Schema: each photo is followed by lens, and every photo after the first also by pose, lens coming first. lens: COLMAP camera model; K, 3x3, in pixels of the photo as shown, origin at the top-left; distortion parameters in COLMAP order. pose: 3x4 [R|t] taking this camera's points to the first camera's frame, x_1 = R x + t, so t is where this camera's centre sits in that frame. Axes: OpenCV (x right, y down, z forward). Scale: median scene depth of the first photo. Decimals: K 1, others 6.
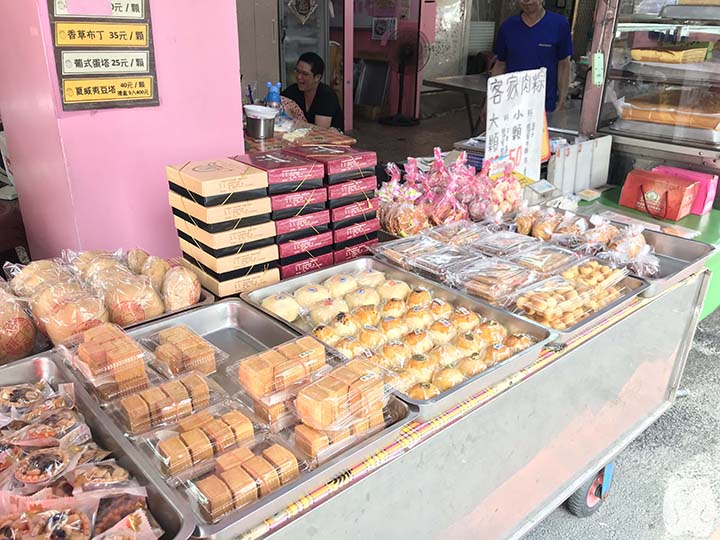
lens RADIAL K [[587.1, 0, 360.0], [0, 587.1, 270.1], [0, 0, 1]] dist [0.046736, 0.000765]
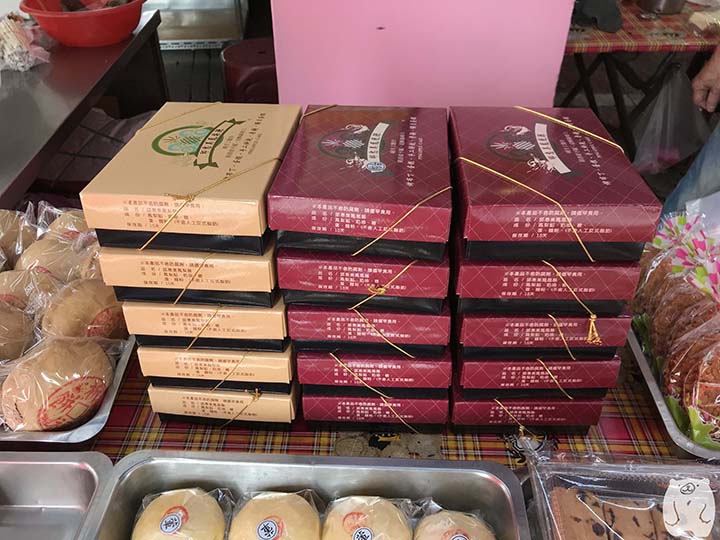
lens RADIAL K [[587.1, 0, 360.2], [0, 587.1, 271.3], [0, 0, 1]] dist [0.046736, 0.000765]
pose [[0.732082, 0.383677, -0.562892, 0.112068], [-0.257126, 0.920815, 0.293233, -0.231671], [0.630826, -0.069936, 0.772766, 0.677861]]
